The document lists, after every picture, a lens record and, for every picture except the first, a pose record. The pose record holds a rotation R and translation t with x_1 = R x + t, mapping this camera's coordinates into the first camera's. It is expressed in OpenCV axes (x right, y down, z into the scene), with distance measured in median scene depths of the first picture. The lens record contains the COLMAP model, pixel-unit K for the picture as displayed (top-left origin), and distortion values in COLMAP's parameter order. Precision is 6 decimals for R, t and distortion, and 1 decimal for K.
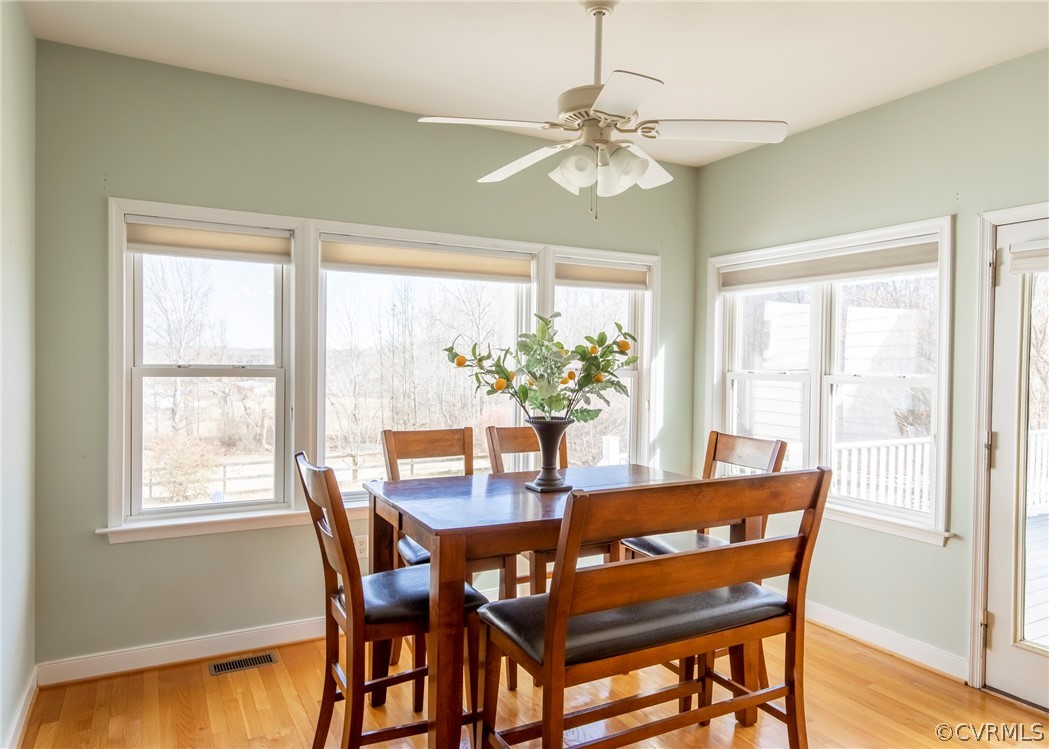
lens RADIAL K [[671.3, 0, 524.5], [0, 671.3, 374.5], [0, 0, 1]] dist [-0.002915, 0.002026]
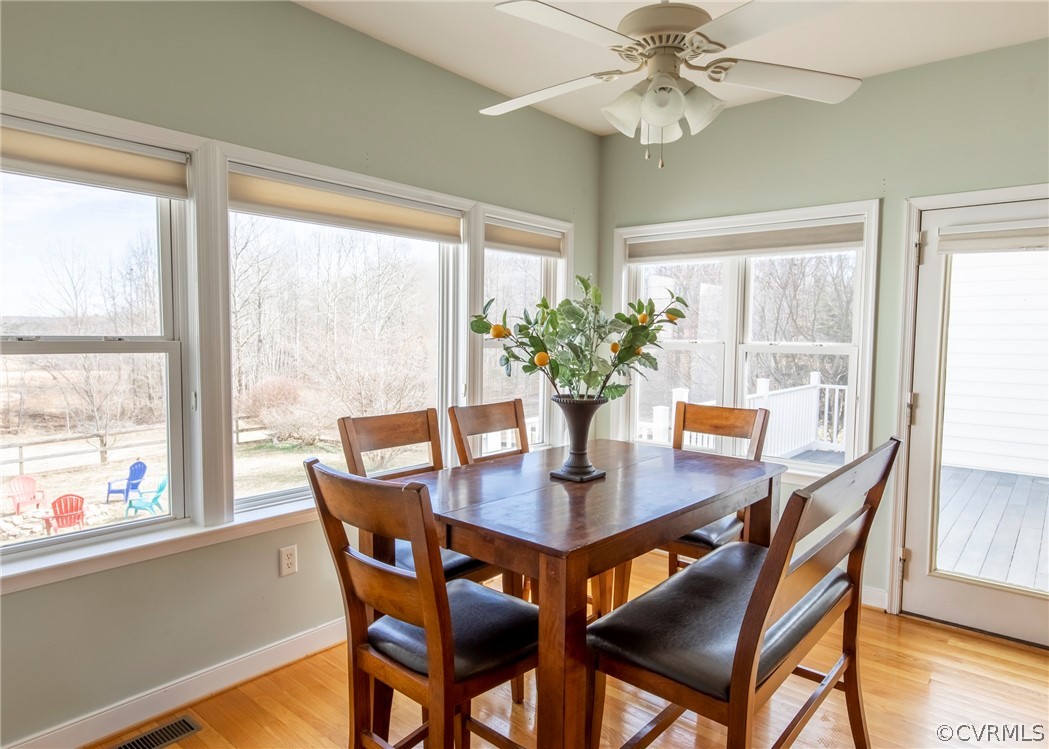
lens RADIAL K [[624.8, 0, 530.7], [0, 624.8, 375.7], [0, 0, 1]] dist [-0.002796, -0.000953]
pose [[0.931343, -0.025918, 0.363219, -0.273202], [0.006762, 0.998523, 0.053912, -0.005518], [-0.364080, -0.047755, 0.930143, 0.231728]]
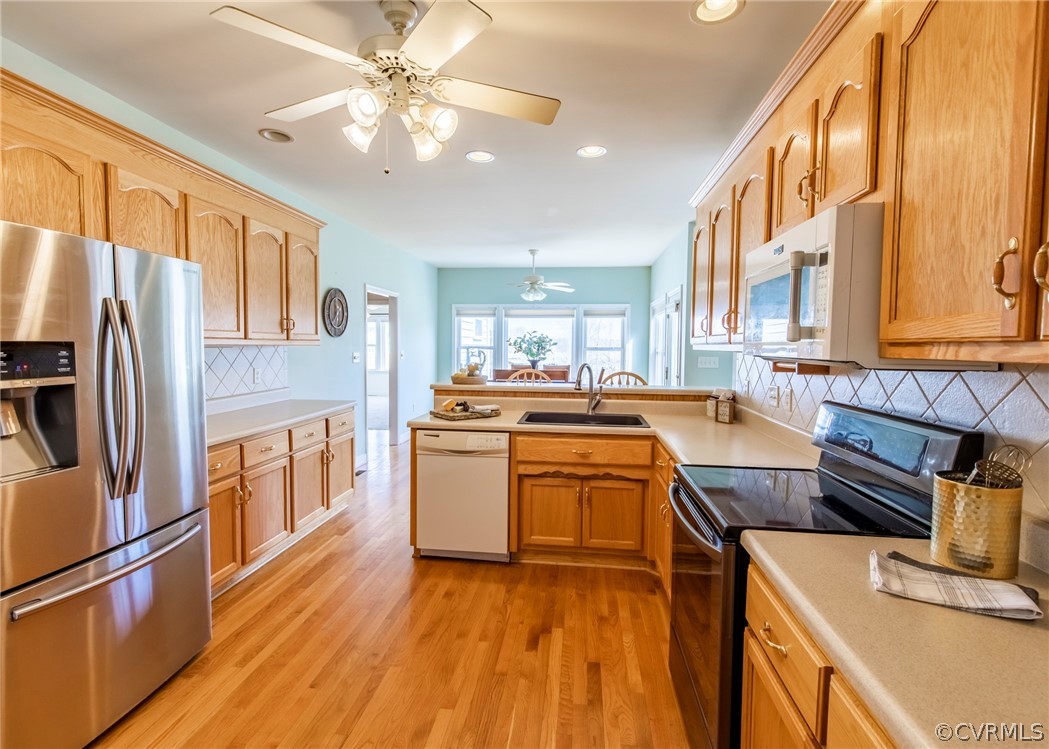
lens RADIAL K [[506.2, 0, 524.5], [0, 506.2, 374.5], [0, 0, 1]] dist [0.001830, -0.000307]
pose [[0.813003, 0.025549, -0.581698, 1.418820], [-0.007728, 0.999422, 0.033095, 0.046251], [0.582208, -0.022411, 0.812731, -1.140758]]
